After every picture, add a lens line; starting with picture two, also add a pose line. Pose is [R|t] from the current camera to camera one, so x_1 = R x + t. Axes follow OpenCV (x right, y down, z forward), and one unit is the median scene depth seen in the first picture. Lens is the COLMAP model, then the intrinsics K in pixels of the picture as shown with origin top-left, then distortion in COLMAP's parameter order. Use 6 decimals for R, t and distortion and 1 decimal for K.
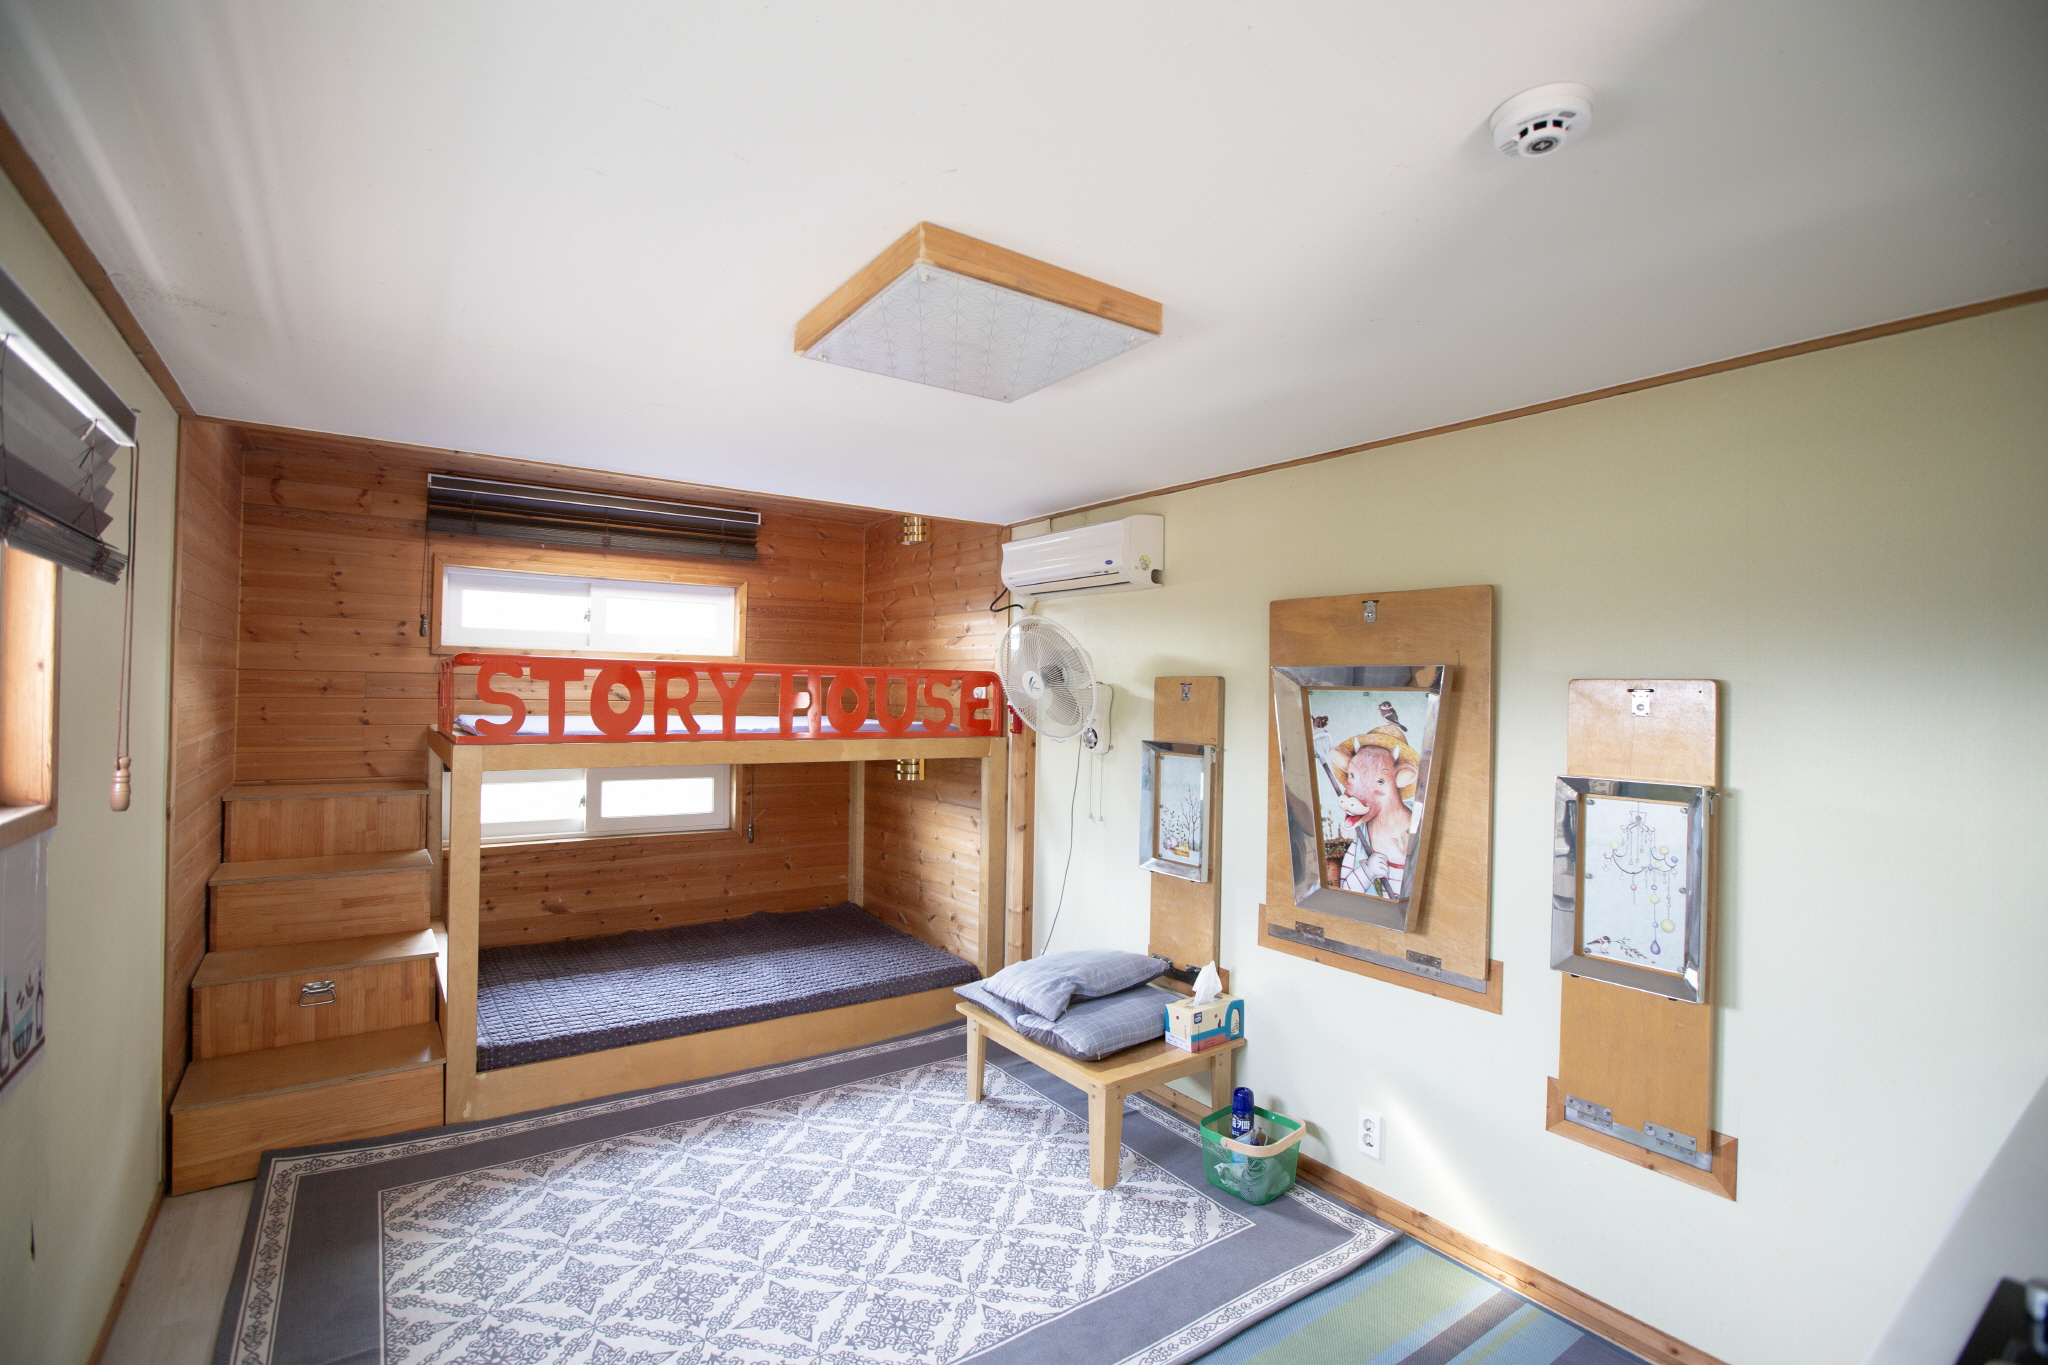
lens RADIAL K [[939.9, 0, 1016.9], [0, 939.9, 686.3], [0, 0, 1]] dist [-0.051348, 0.018909]
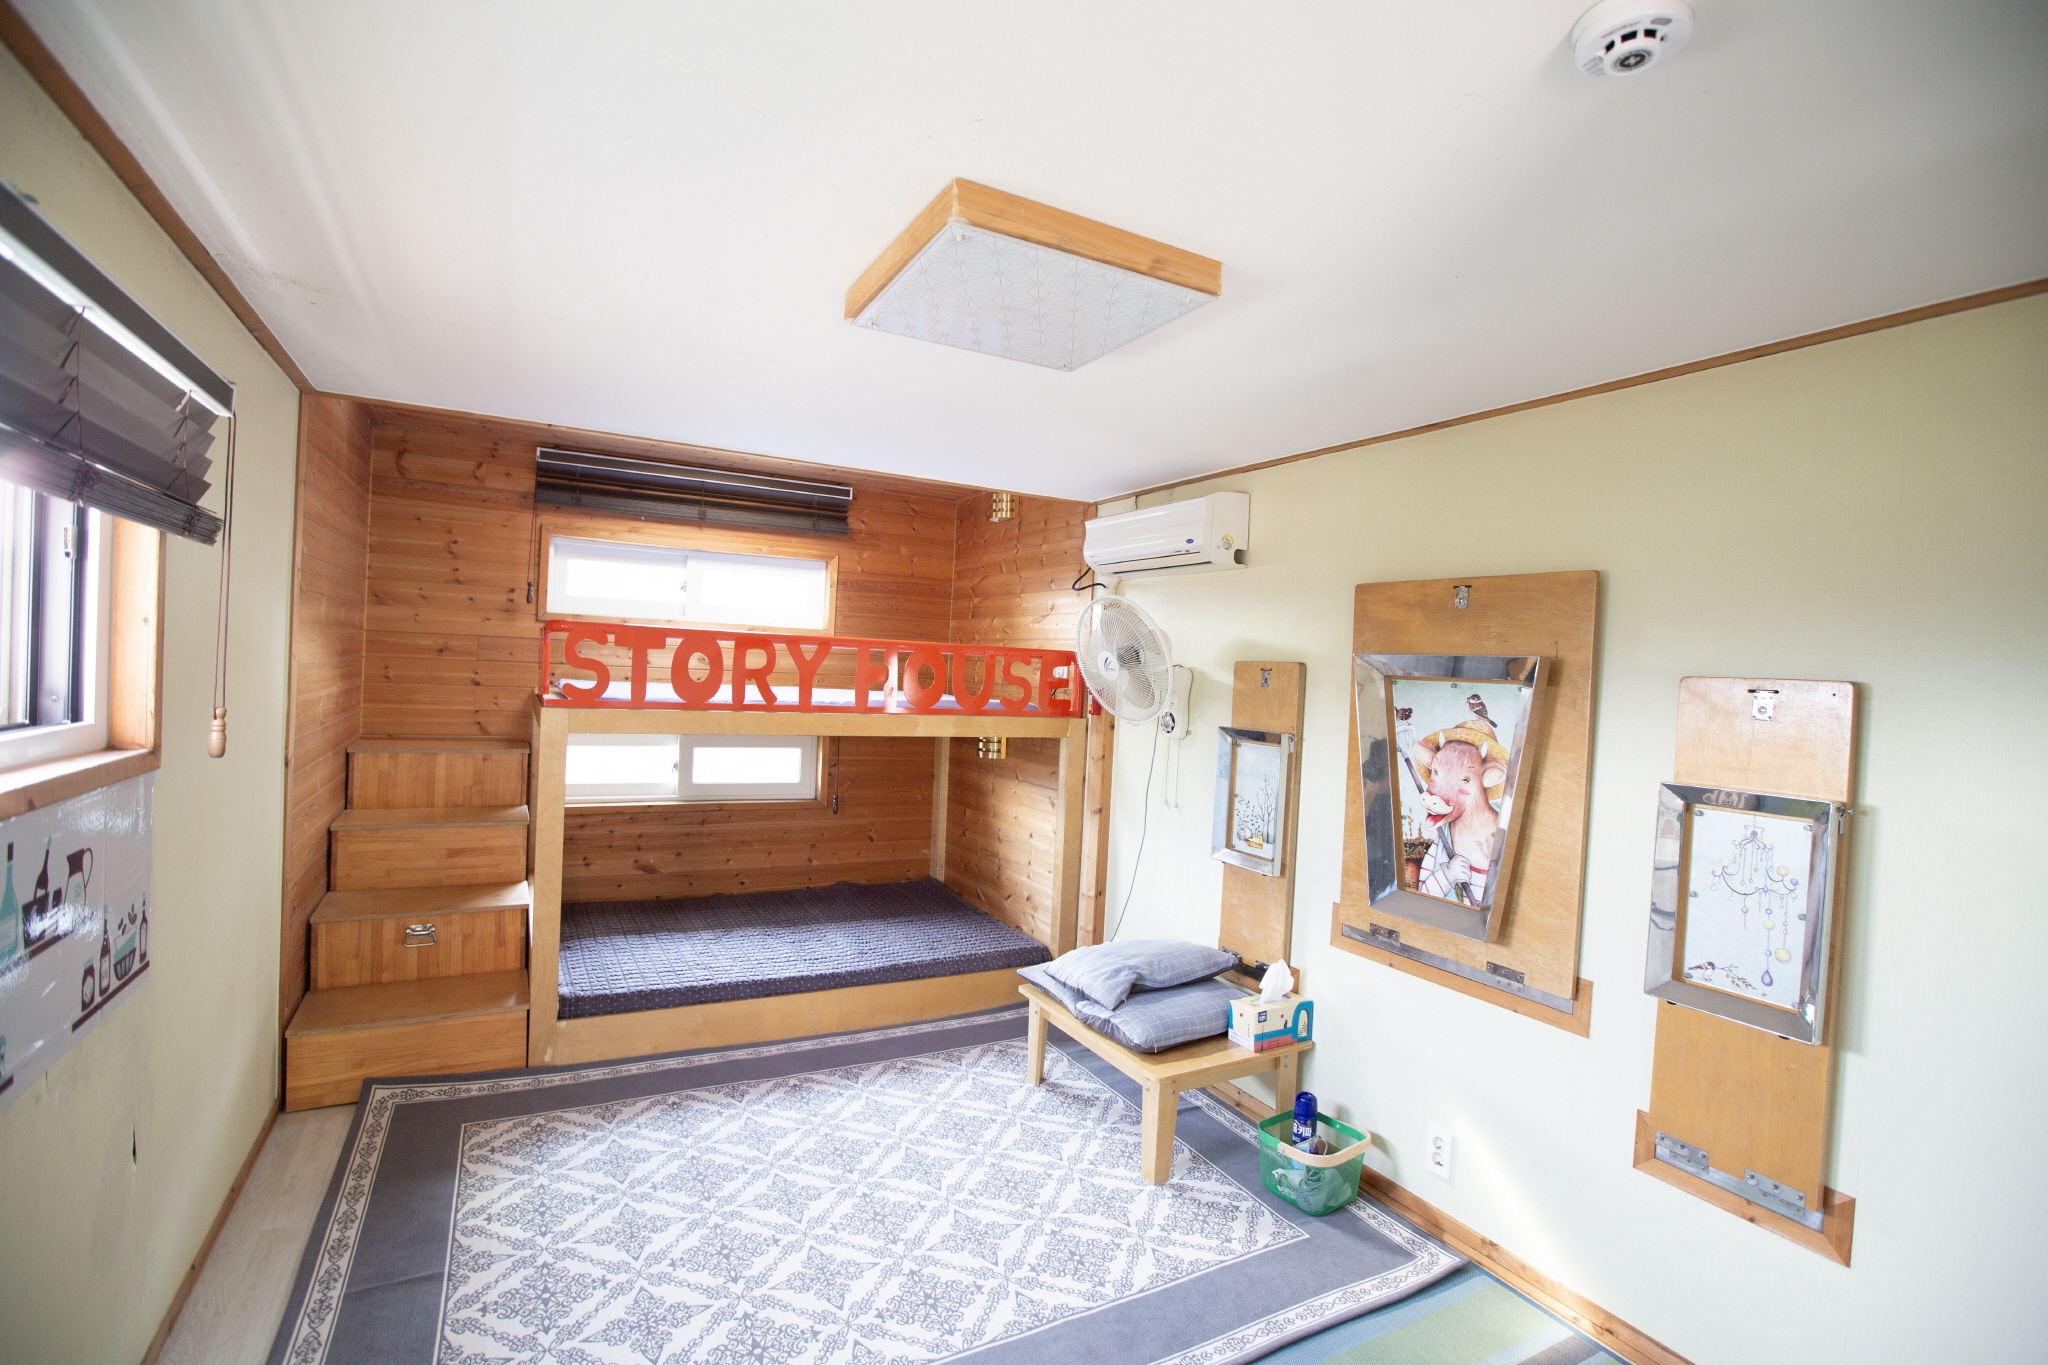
lens RADIAL K [[939.9, 0, 1016.0], [0, 939.9, 686.8], [0, 0, 1]] dist [-0.051348, 0.018909]
pose [[0.992548, 0.031622, -0.117683, 0.040410], [-0.029066, 0.999304, 0.023370, 0.000385], [0.118341, -0.019775, 0.992776, 0.021294]]
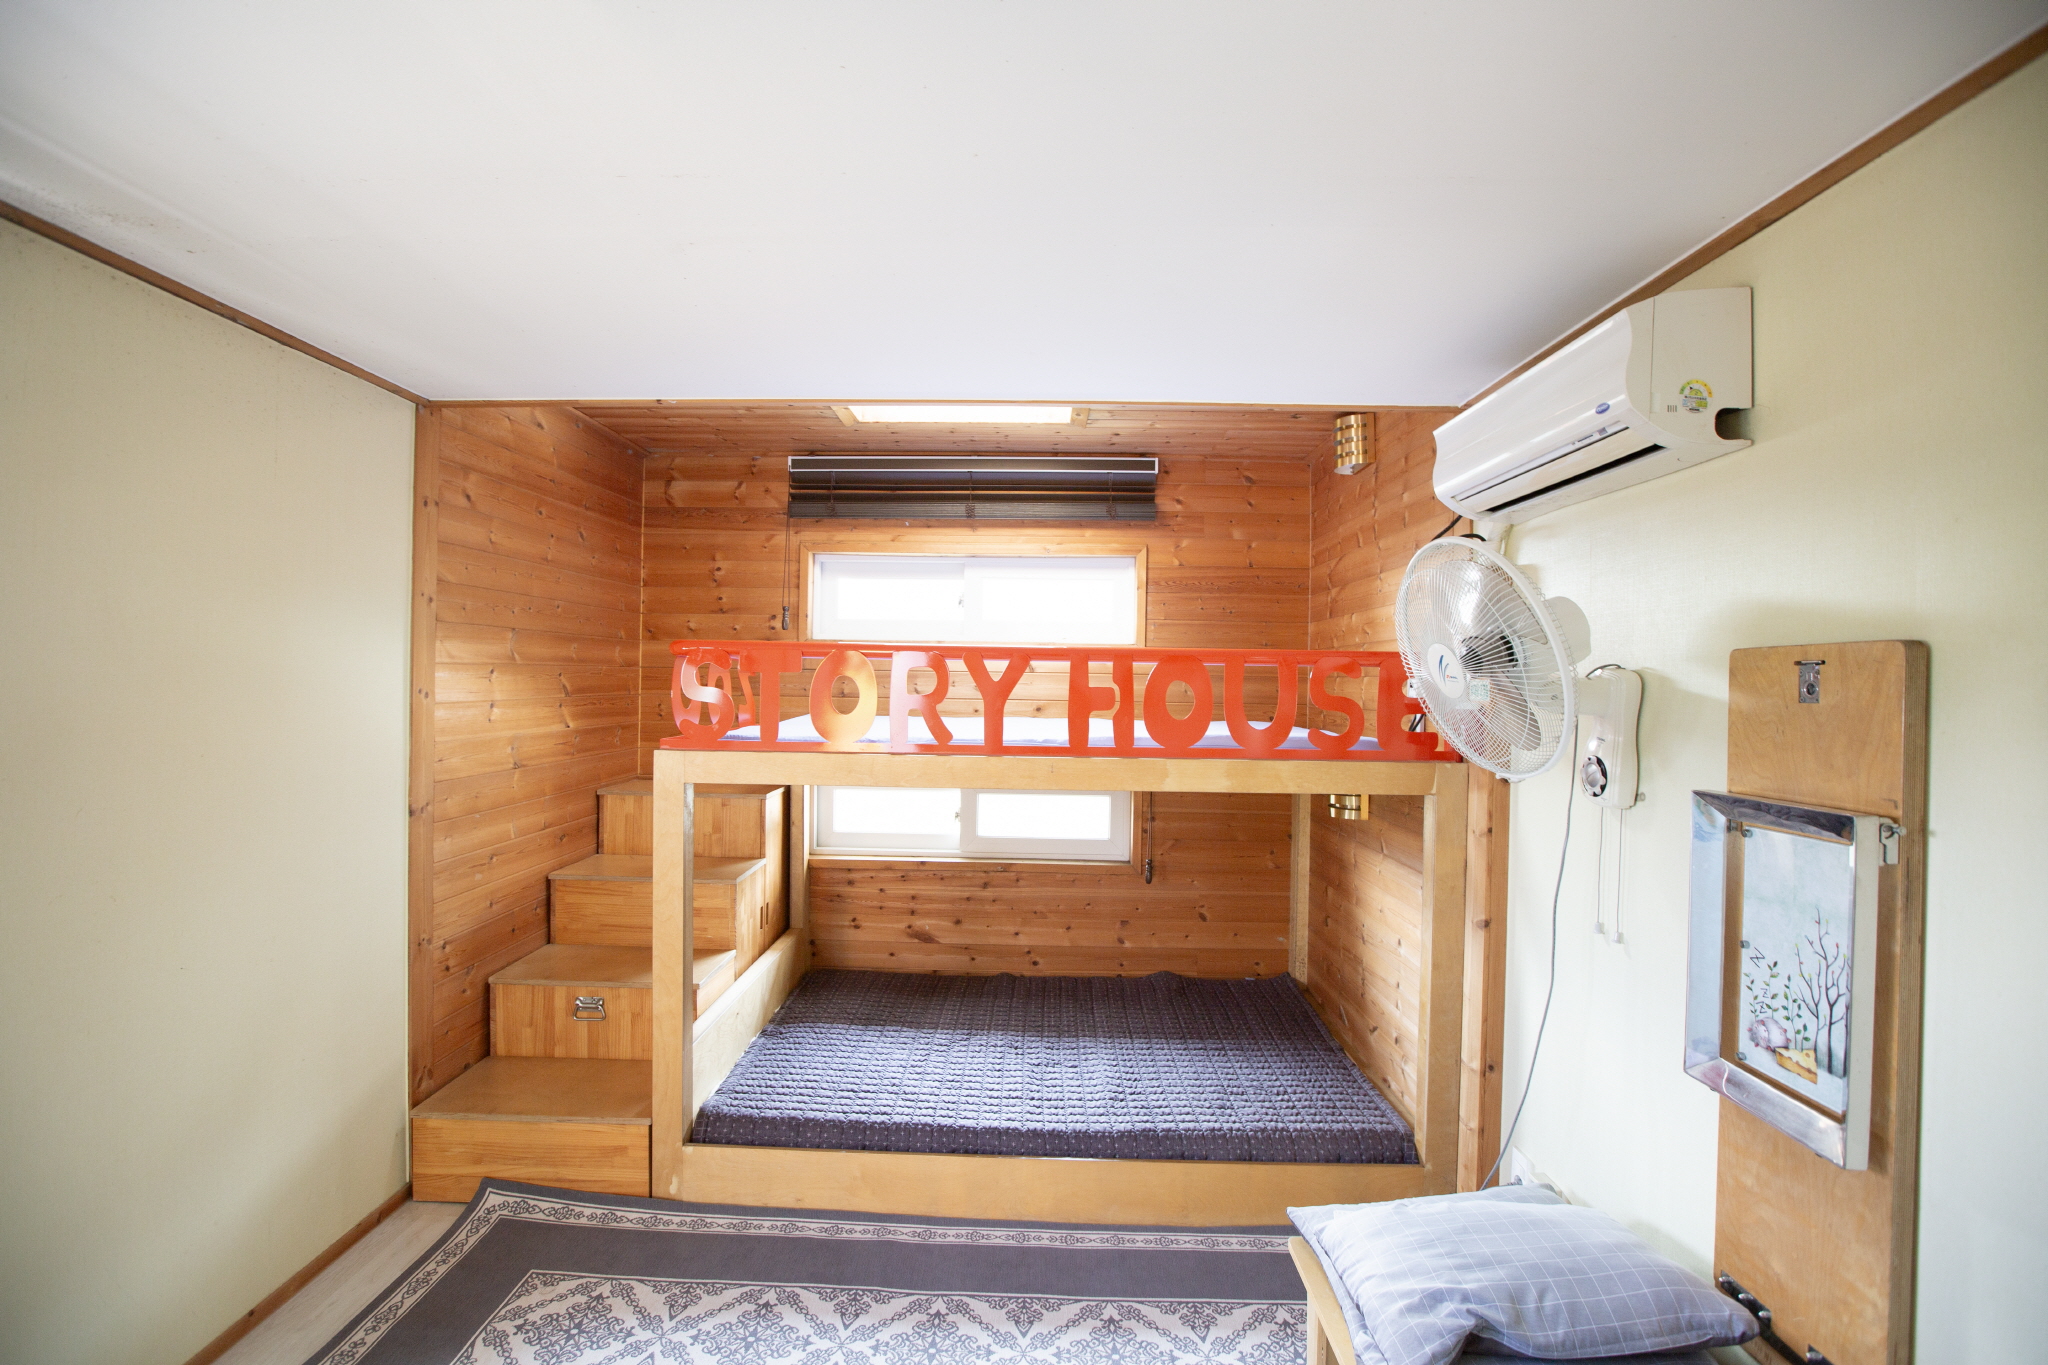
lens RADIAL K [[939.9, 0, 1010.2], [0, 939.9, 683.7], [0, 0, 1]] dist [-0.051348, 0.018909]
pose [[0.801044, -0.004600, -0.598588, 0.140583], [0.002111, 0.999986, -0.004860, 0.008163], [0.598602, 0.002630, 0.801042, 0.470660]]
